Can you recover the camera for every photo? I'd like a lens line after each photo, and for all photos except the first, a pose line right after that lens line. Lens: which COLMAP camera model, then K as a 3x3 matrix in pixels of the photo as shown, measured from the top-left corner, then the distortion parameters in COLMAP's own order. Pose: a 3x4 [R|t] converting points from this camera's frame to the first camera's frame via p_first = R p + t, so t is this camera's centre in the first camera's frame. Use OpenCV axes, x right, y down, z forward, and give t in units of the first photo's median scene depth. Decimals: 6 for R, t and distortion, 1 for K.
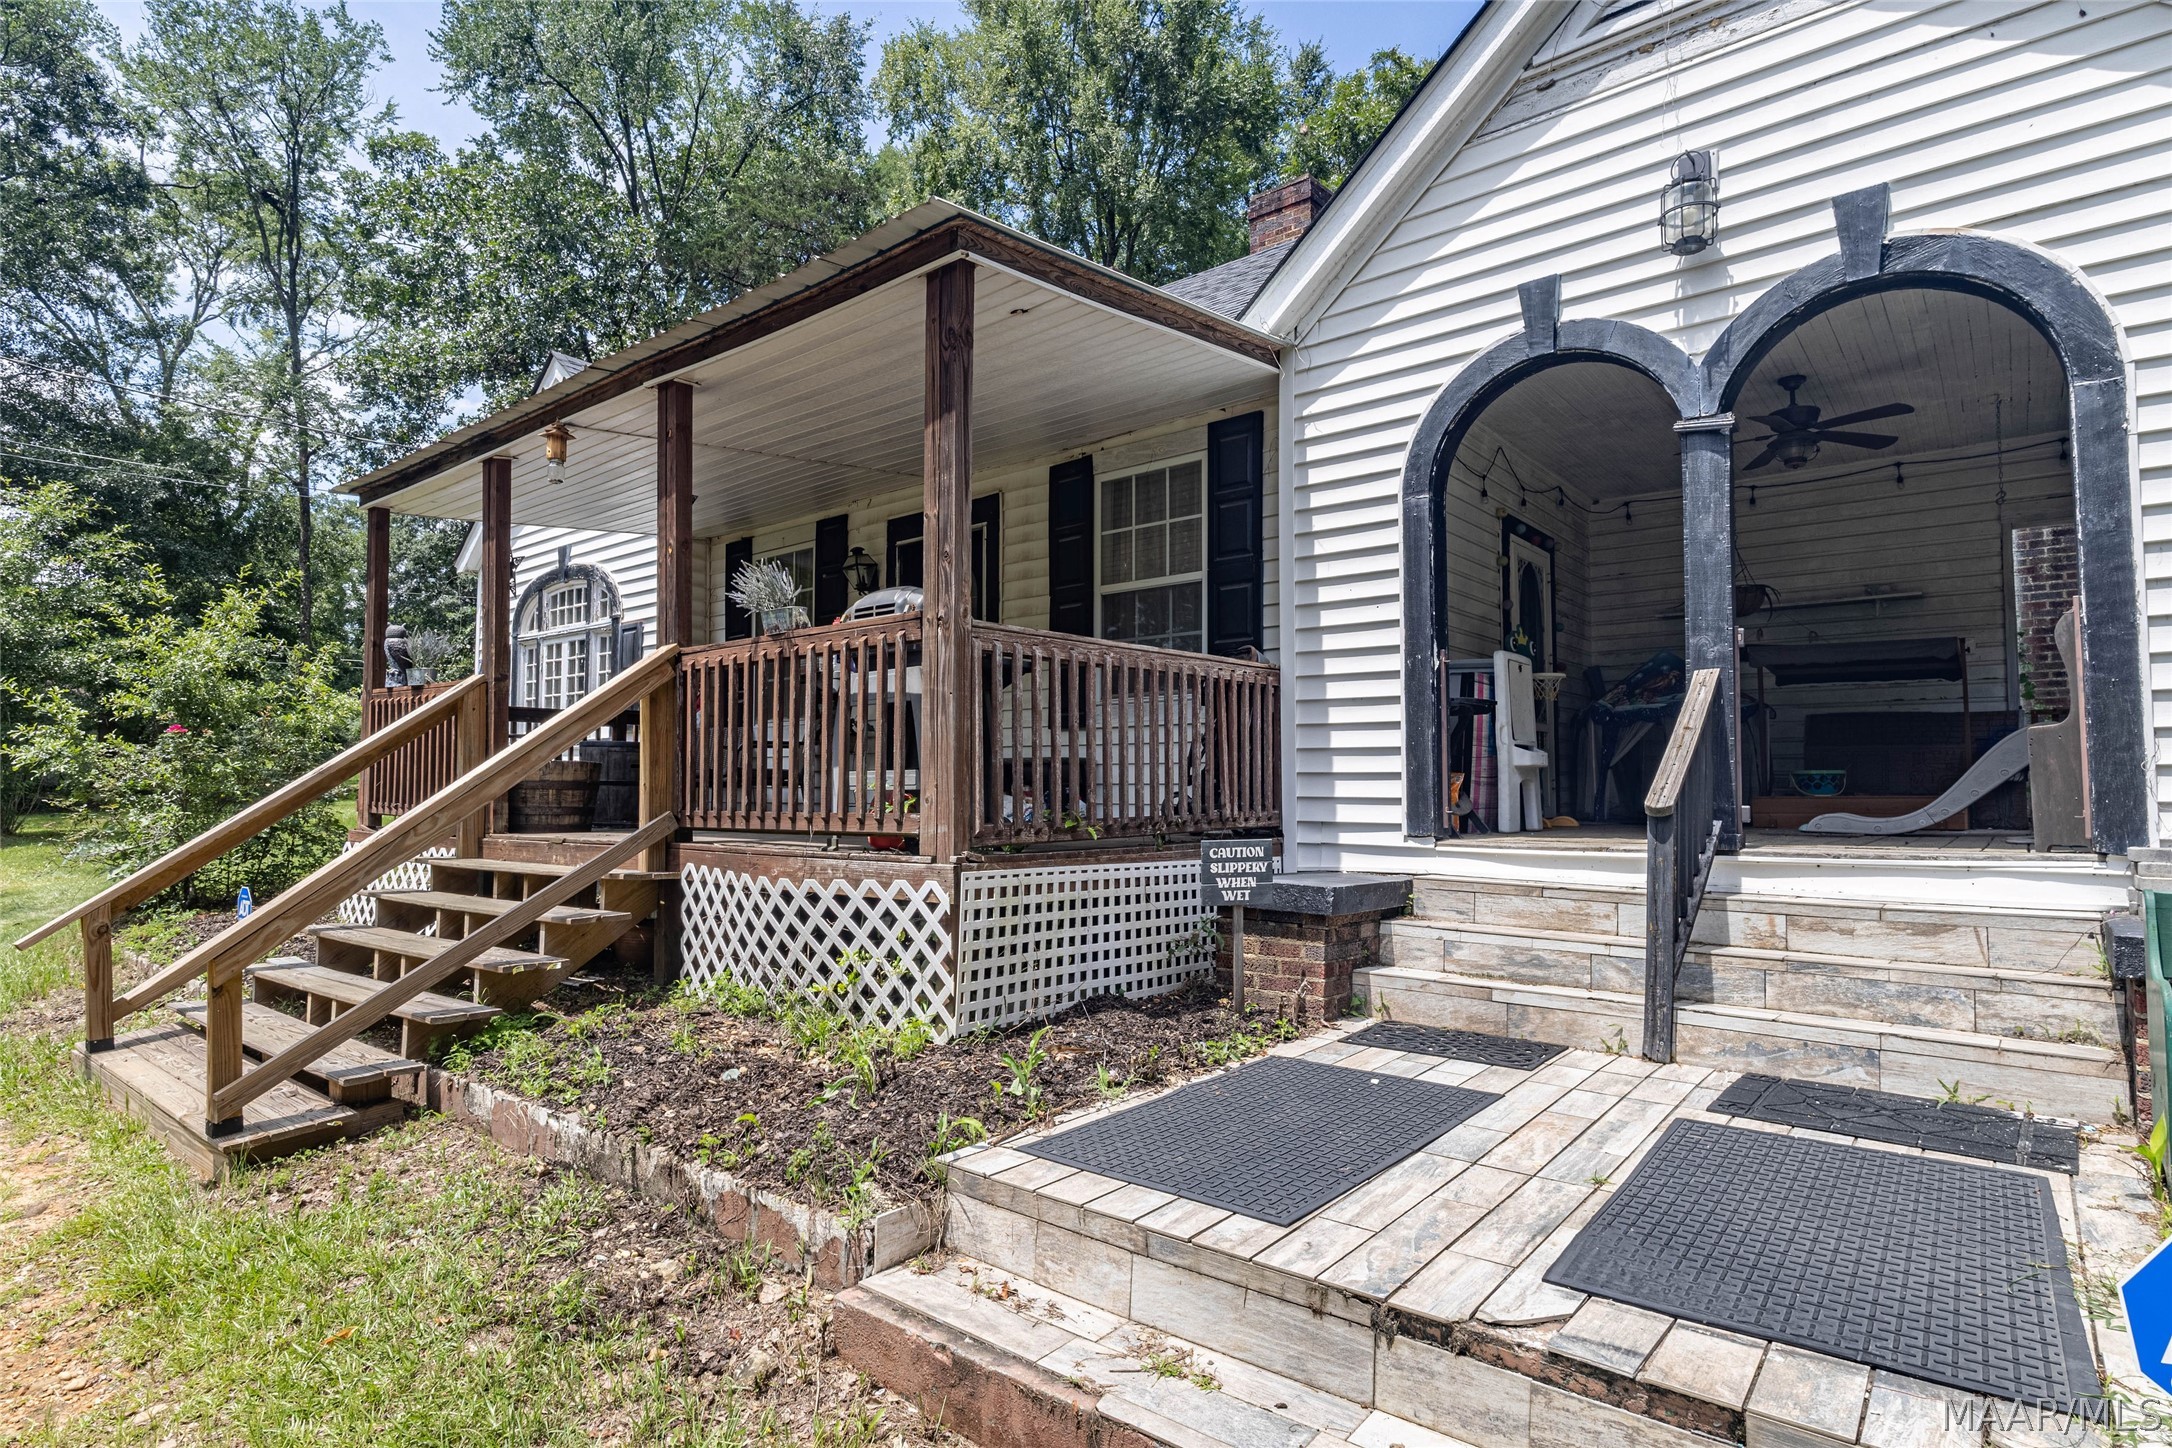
lens RADIAL K [[1149.0, 0, 1077.4], [0, 1149.0, 724.7], [0, 0, 1]] dist [-0.002301, -0.000503]
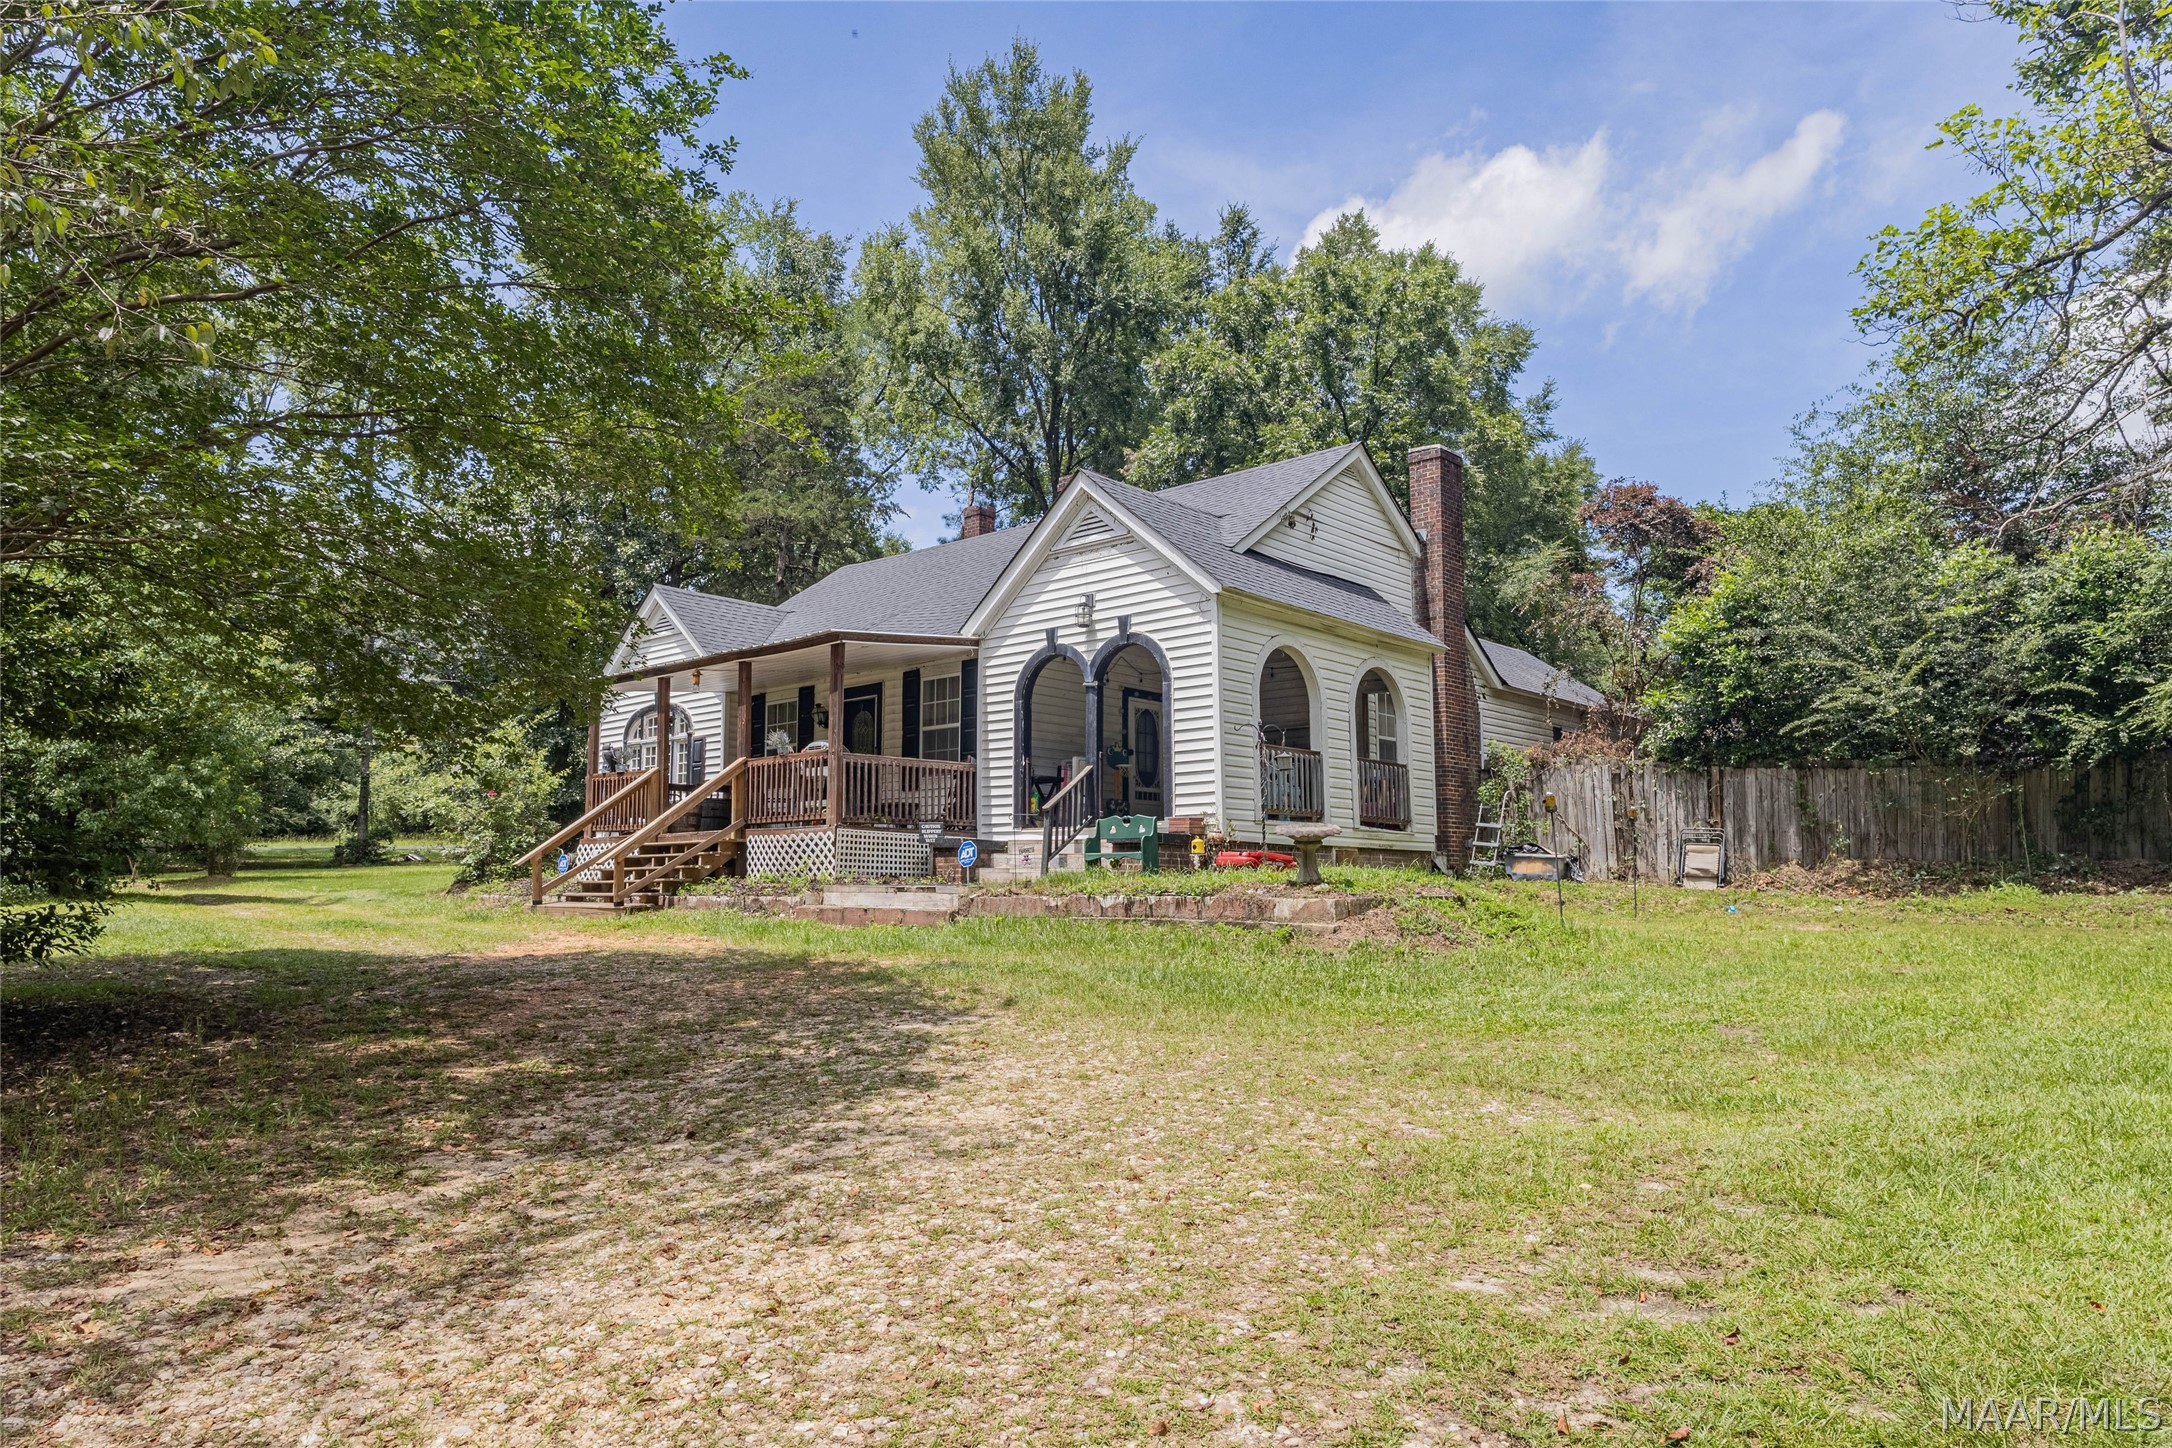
lens RADIAL K [[1372.3, 0, 1086.0], [0, 1372.3, 724.0], [0, 0, 1]] dist [0.027470, -0.000001]
pose [[0.999659, -0.005342, -0.025550, 0.536582], [0.003774, 0.998130, -0.061015, 0.051741], [0.025828, 0.060898, 0.997810, -2.204223]]
